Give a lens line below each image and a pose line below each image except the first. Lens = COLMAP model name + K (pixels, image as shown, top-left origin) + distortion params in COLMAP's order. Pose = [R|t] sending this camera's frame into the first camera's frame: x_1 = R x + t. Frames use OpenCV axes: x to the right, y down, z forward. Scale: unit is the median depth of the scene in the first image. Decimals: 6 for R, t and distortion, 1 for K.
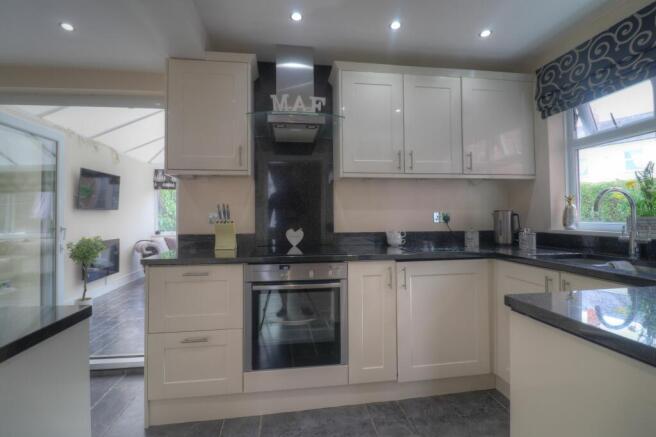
lens RADIAL K [[303.4, 0, 328.7], [0, 303.4, 212.0], [0, 0, 1]] dist [-0.018580, -0.002319]
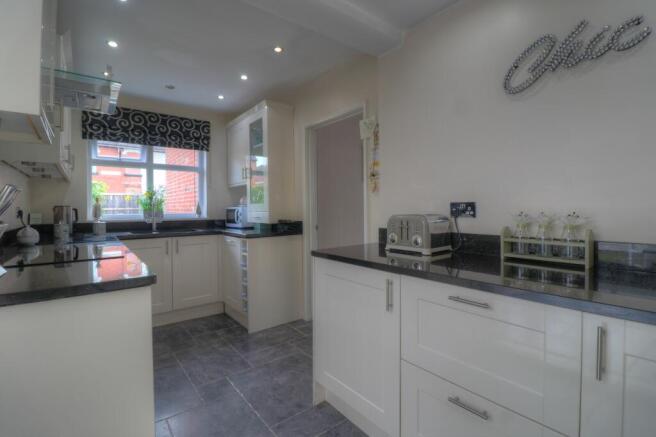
lens RADIAL K [[303.4, 0, 332.2], [0, 303.4, 210.0], [0, 0, 1]] dist [-0.018580, -0.002319]
pose [[-0.515833, 0.006229, 0.856666, -1.056789], [-0.002350, 0.999960, -0.008686, 0.018934], [-0.856686, -0.006494, -0.515798, 0.766995]]
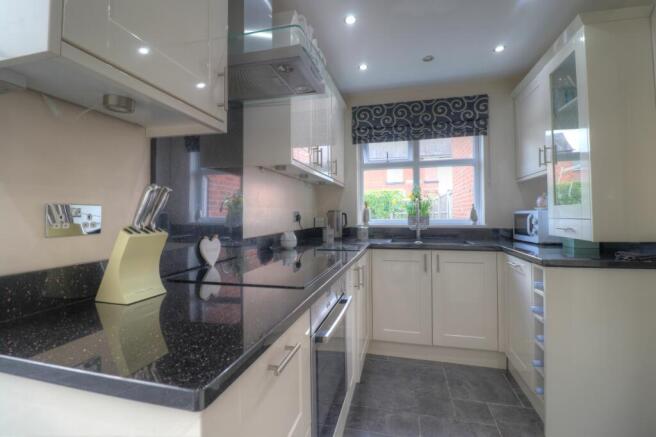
lens RADIAL K [[303.4, 0, 323.9], [0, 303.4, 208.2], [0, 0, 1]] dist [-0.018580, -0.002319]
pose [[0.390958, 0.024183, 0.920091, -0.626296], [-0.011946, 0.999704, -0.021200, 0.011766], [-0.920331, -0.002704, 0.391131, 0.613171]]
